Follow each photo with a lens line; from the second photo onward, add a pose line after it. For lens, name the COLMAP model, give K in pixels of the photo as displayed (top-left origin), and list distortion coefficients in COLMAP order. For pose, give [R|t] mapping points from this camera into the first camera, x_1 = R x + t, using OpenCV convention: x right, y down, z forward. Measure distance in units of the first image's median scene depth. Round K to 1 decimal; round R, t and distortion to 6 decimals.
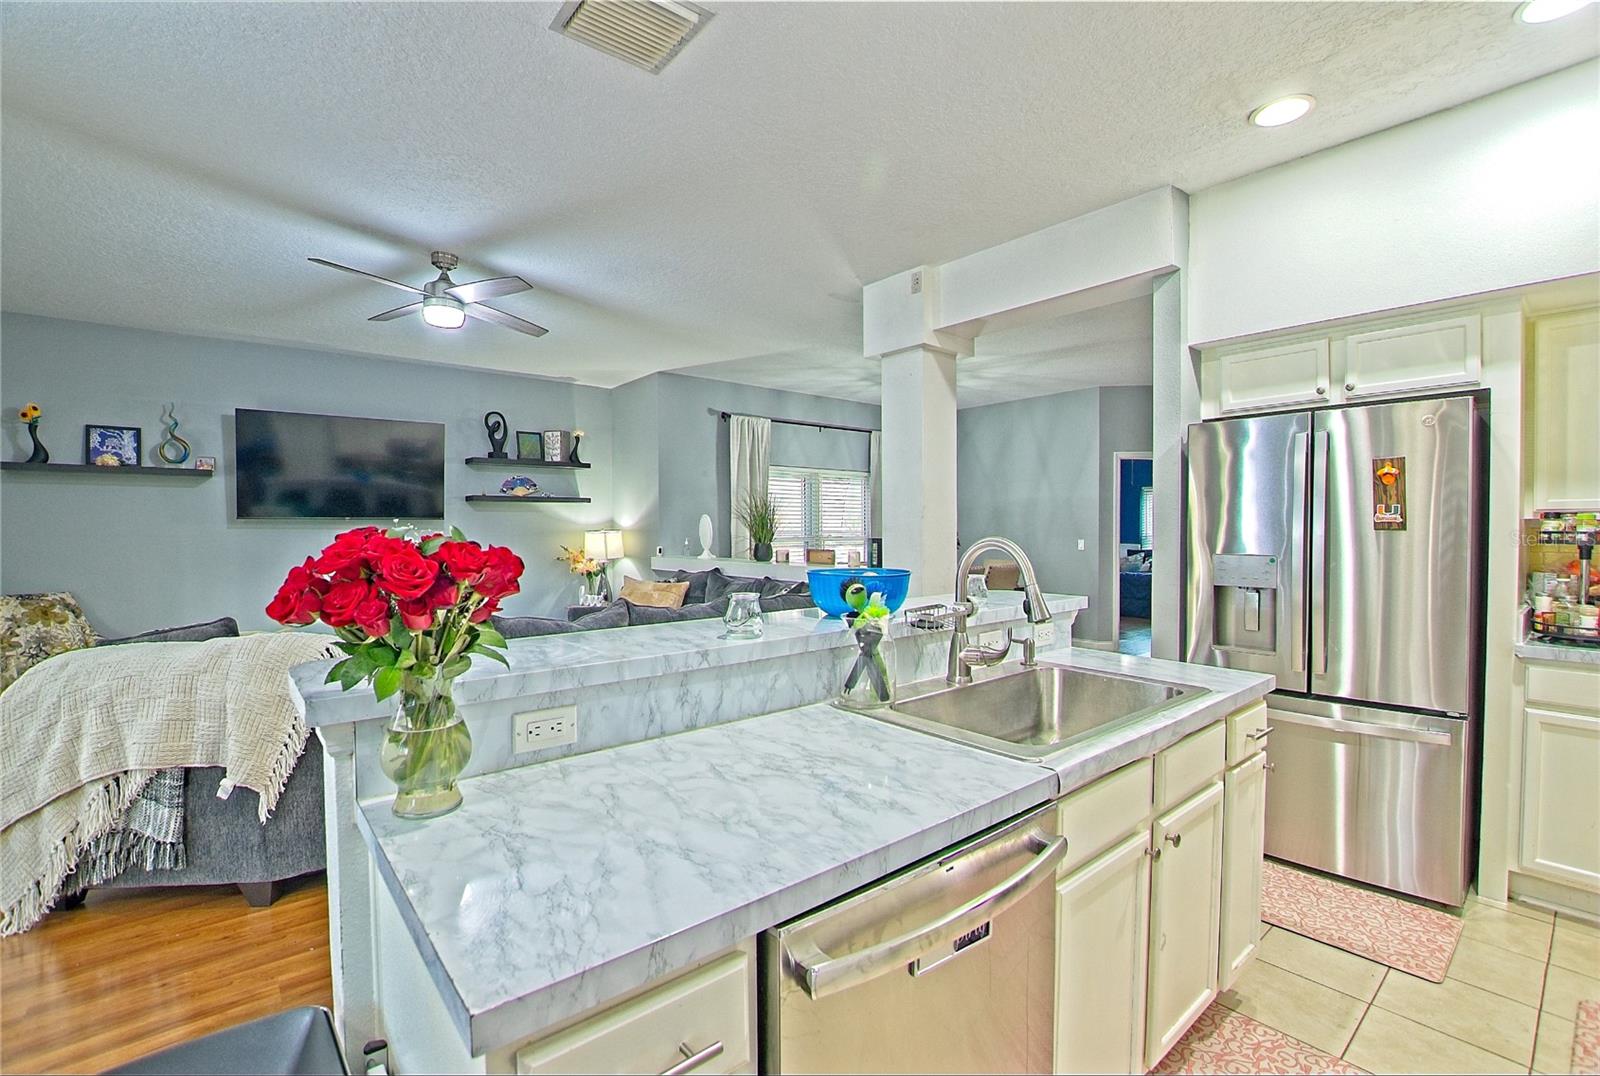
lens RADIAL K [[706.7, 0, 796.7], [0, 706.7, 542.3], [0, 0, 1]] dist [-0.031033, 0.005159]
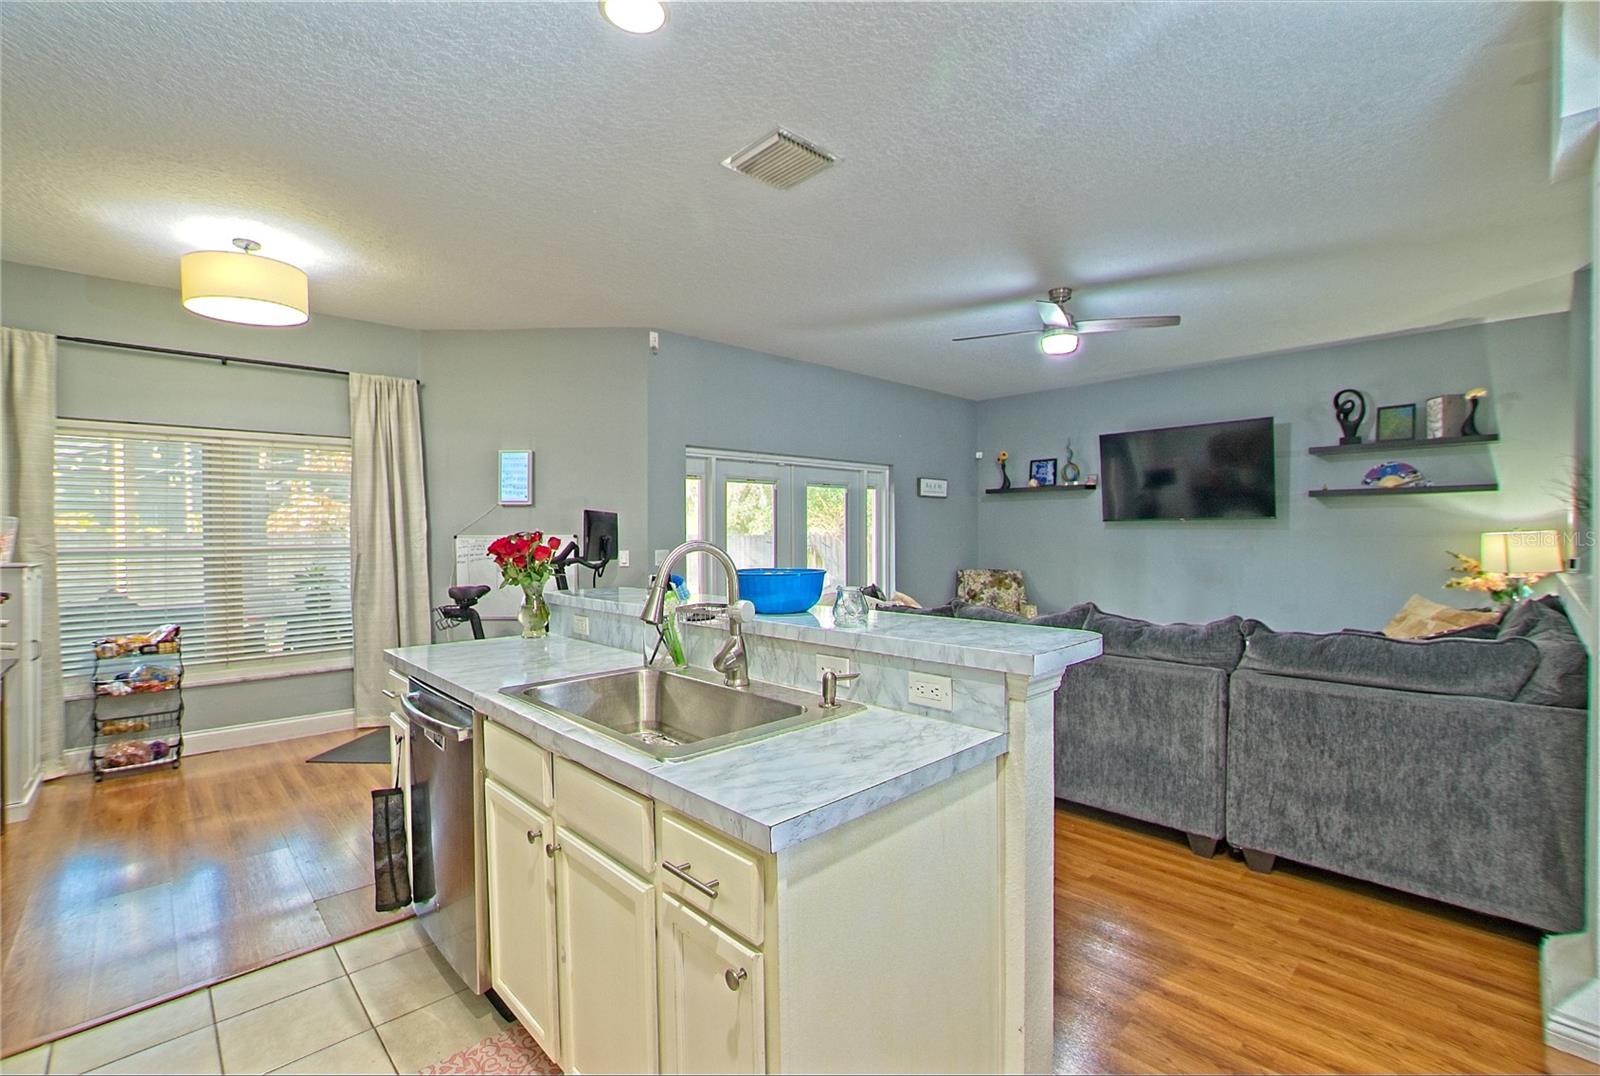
lens RADIAL K [[706.7, 0, 805.7], [0, 706.7, 539.1], [0, 0, 1]] dist [-0.031033, 0.005159]
pose [[0.077377, 0.012072, -0.996929, 0.354421], [-0.015926, 0.999814, 0.010871, -0.005350], [0.996875, 0.015036, 0.077555, 0.291972]]
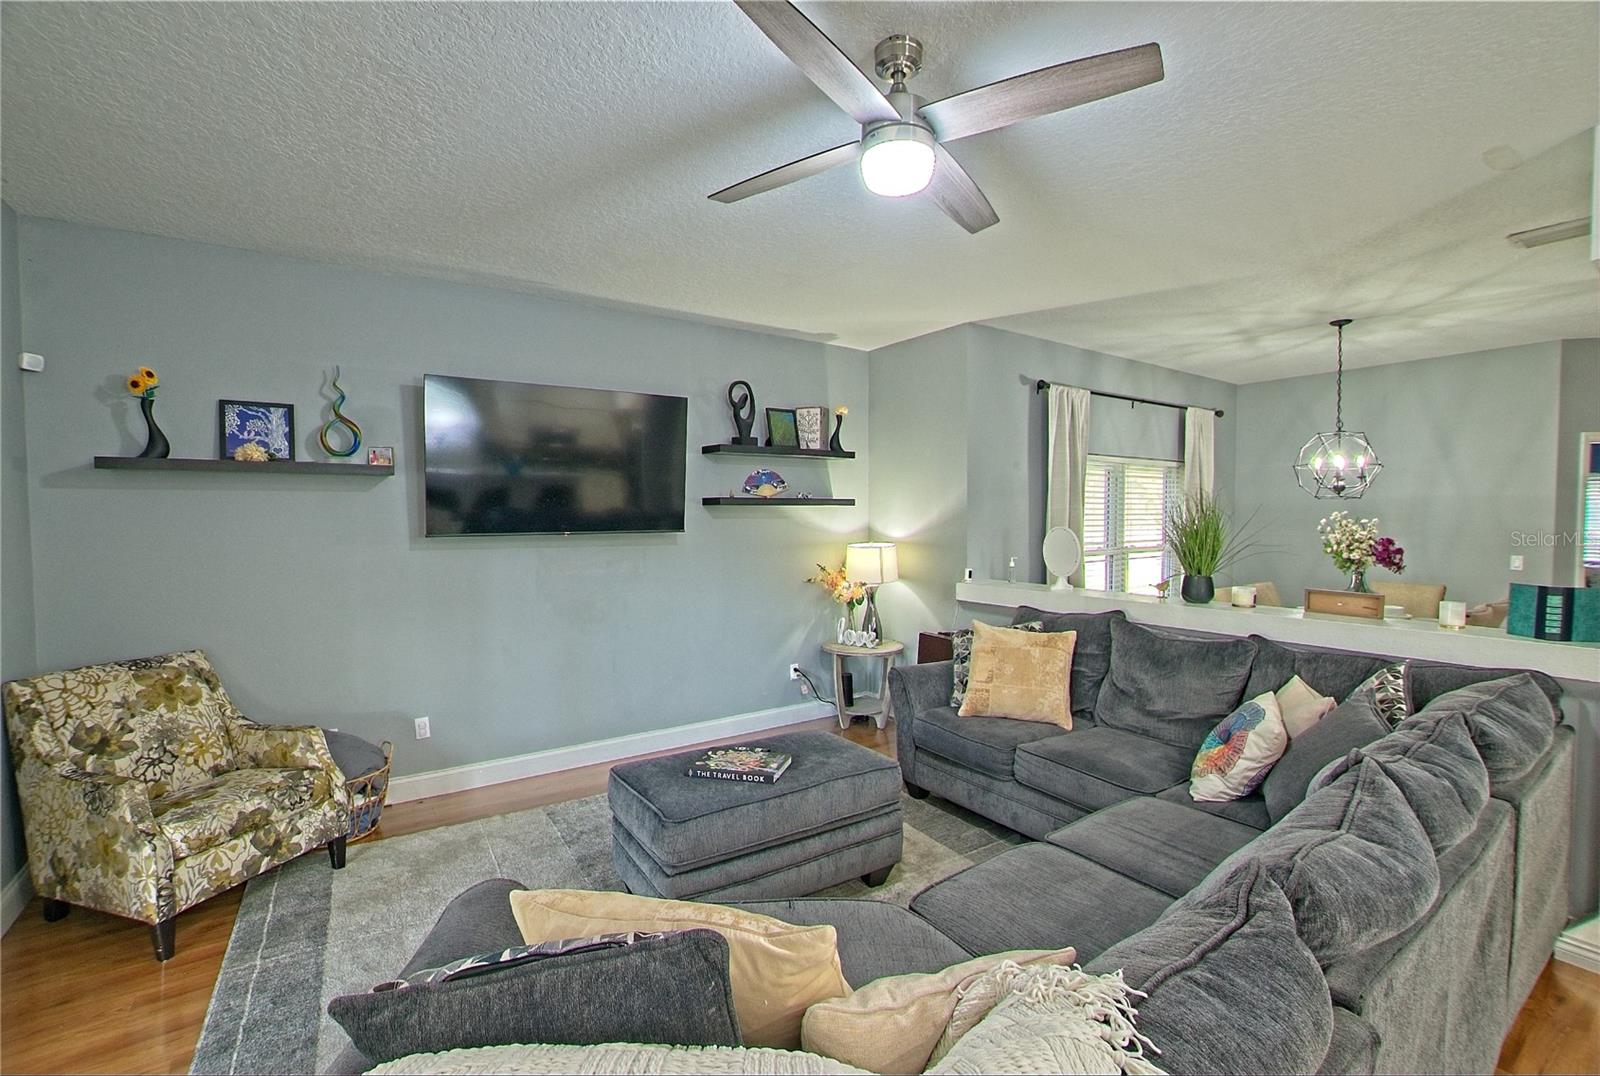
lens RADIAL K [[706.7, 0, 795.9], [0, 706.7, 541.1], [0, 0, 1]] dist [-0.031033, 0.005159]
pose [[0.996686, 0.003678, -0.081262, -0.315925], [-0.002054, 0.999797, 0.020054, -0.036153], [0.081320, -0.019820, 0.996491, 0.278918]]
